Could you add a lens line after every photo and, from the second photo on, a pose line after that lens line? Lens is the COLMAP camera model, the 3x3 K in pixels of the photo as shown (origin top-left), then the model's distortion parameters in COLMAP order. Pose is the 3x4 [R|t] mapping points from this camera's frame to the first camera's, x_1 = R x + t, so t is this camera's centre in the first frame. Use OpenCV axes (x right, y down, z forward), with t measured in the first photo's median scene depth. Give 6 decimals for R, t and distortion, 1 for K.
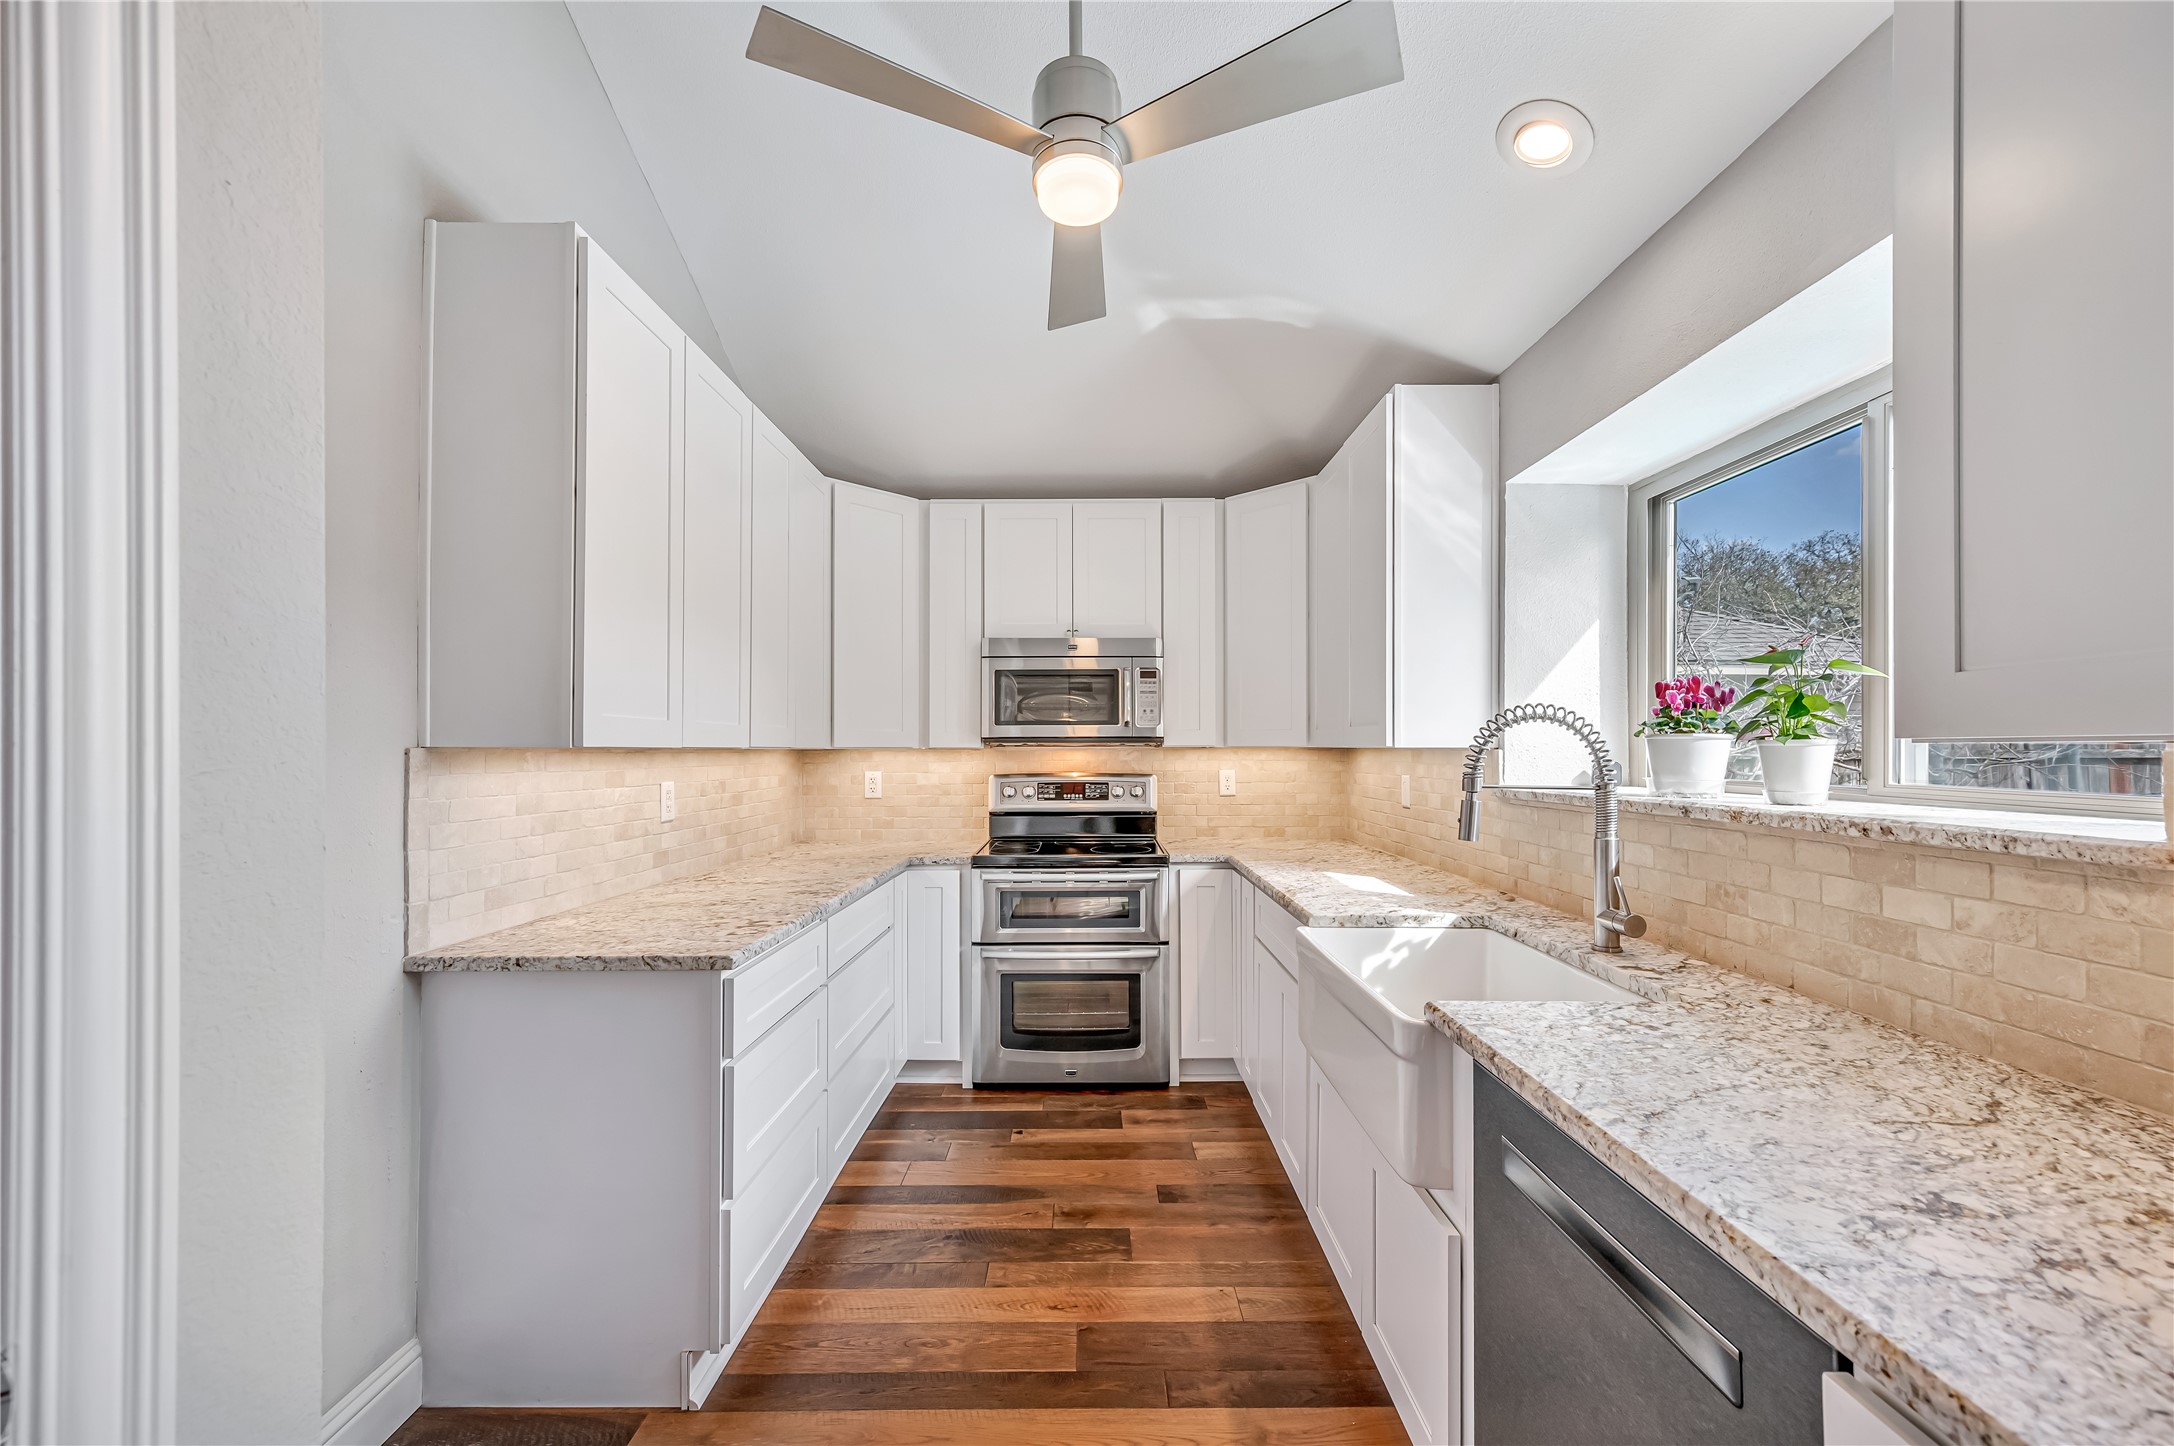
lens RADIAL K [[872.1, 0, 1080.6], [0, 872.1, 745.2], [0, 0, 1]] dist [0.002428, -0.000766]
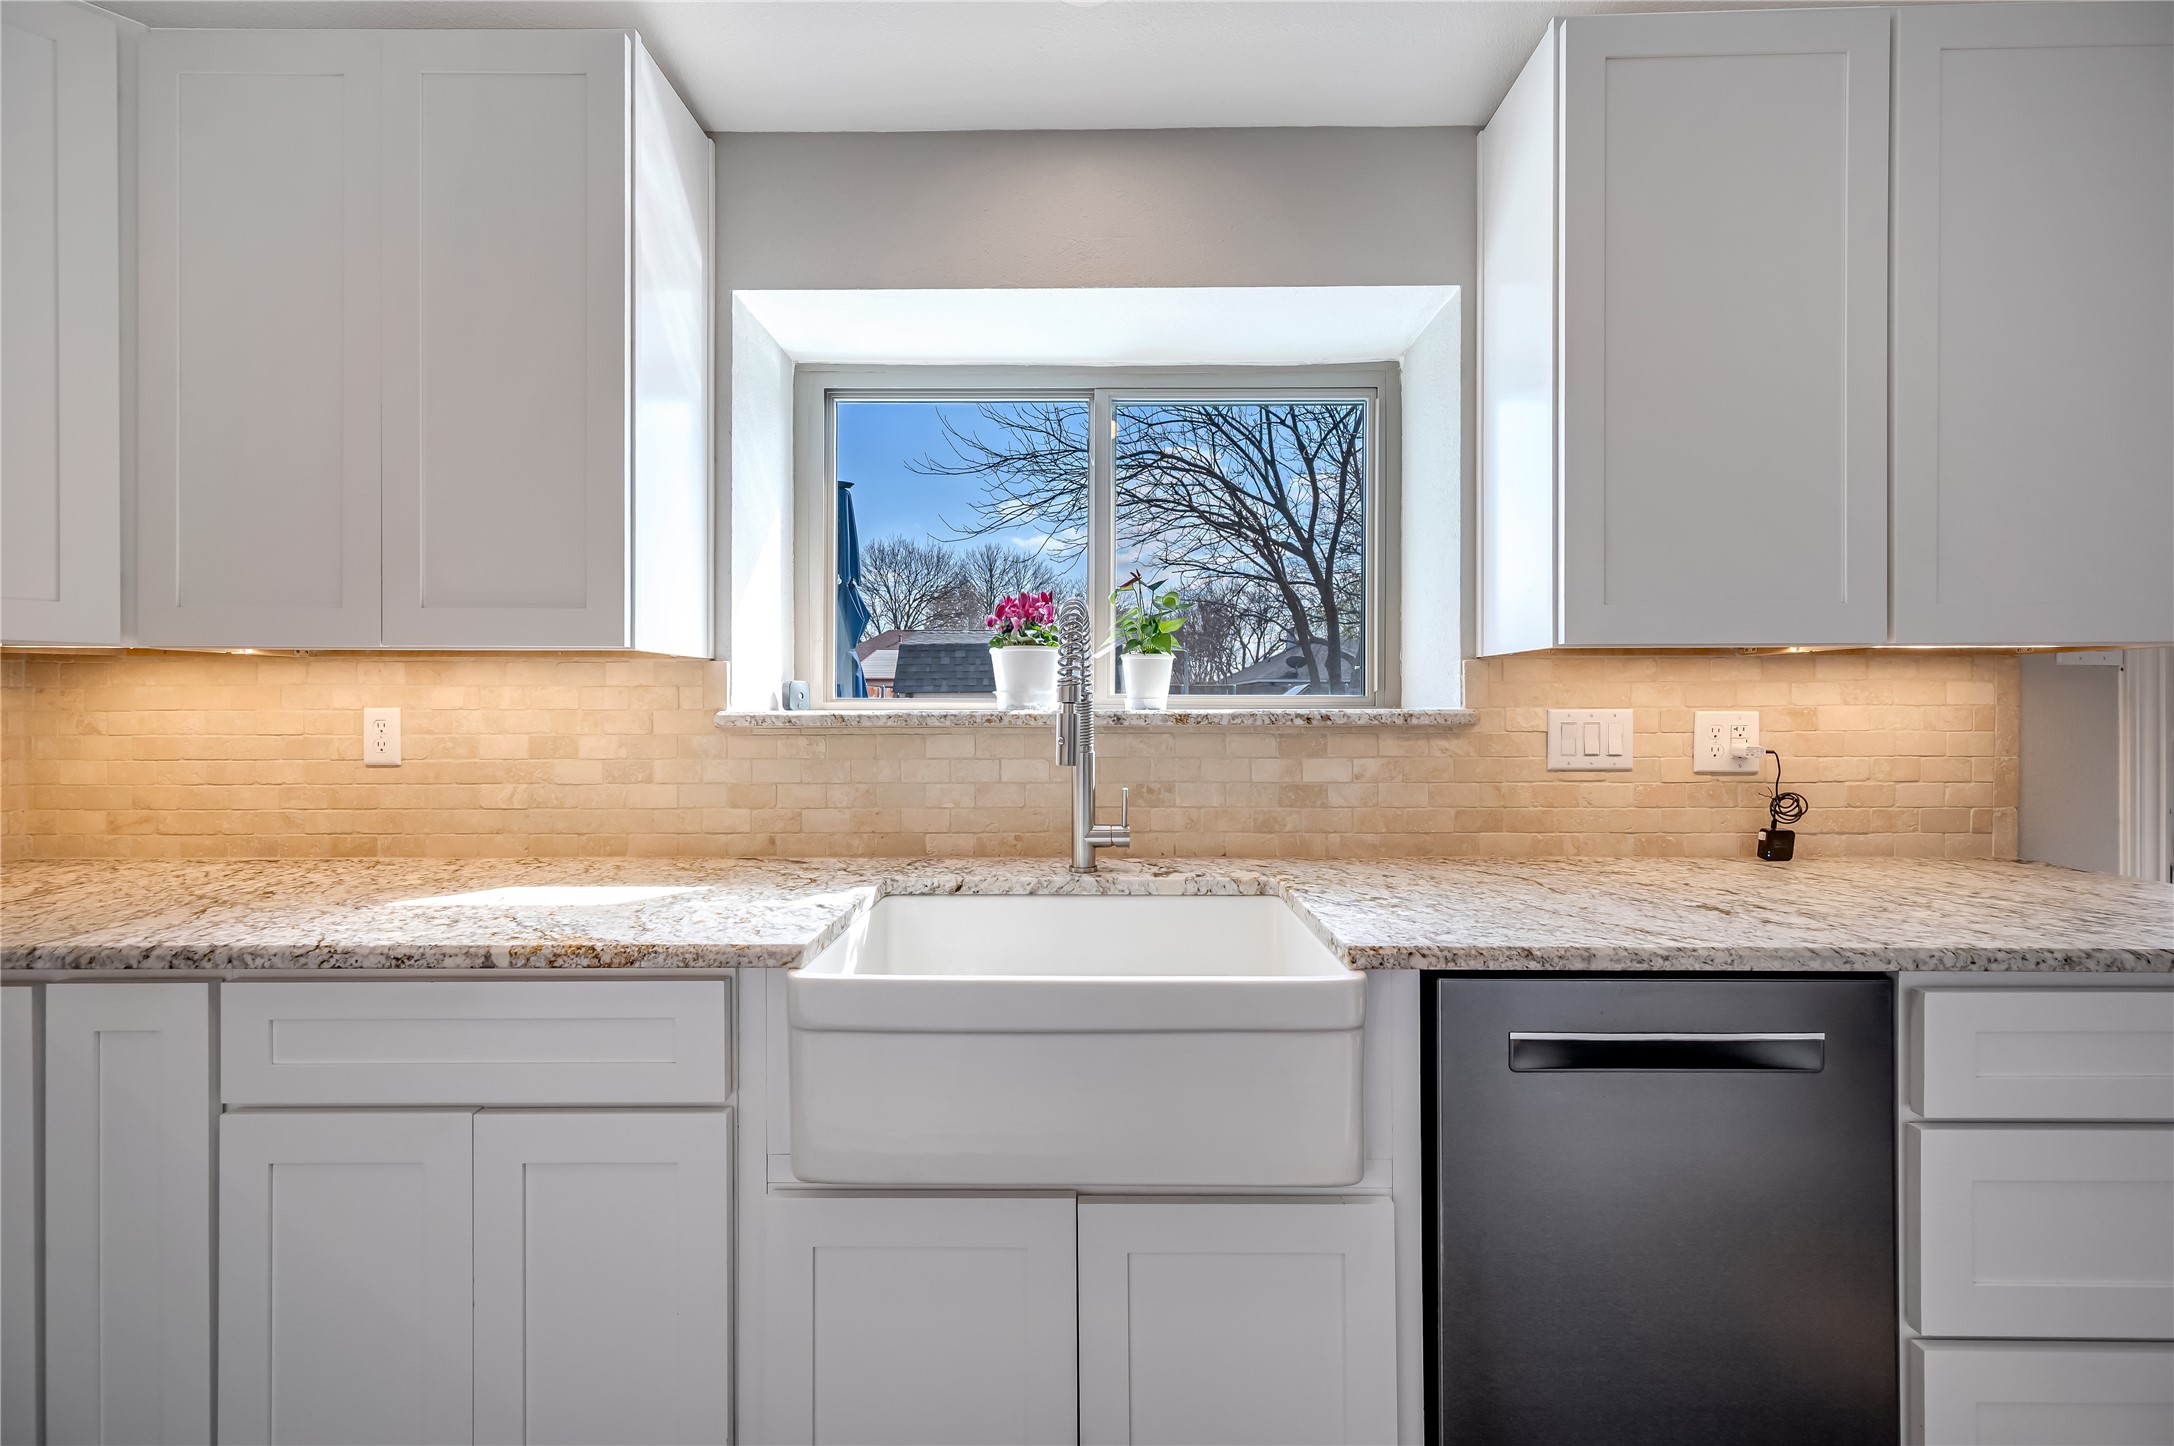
lens RADIAL K [[872.1, 0, 1073.4], [0, 872.1, 700.7], [0, 0, 1]] dist [0.002428, -0.000766]
pose [[-0.009191, -0.004796, 0.999946, -0.436955], [-0.002944, 0.999984, 0.004770, 0.061331], [-0.999953, -0.002900, -0.009205, 1.335377]]
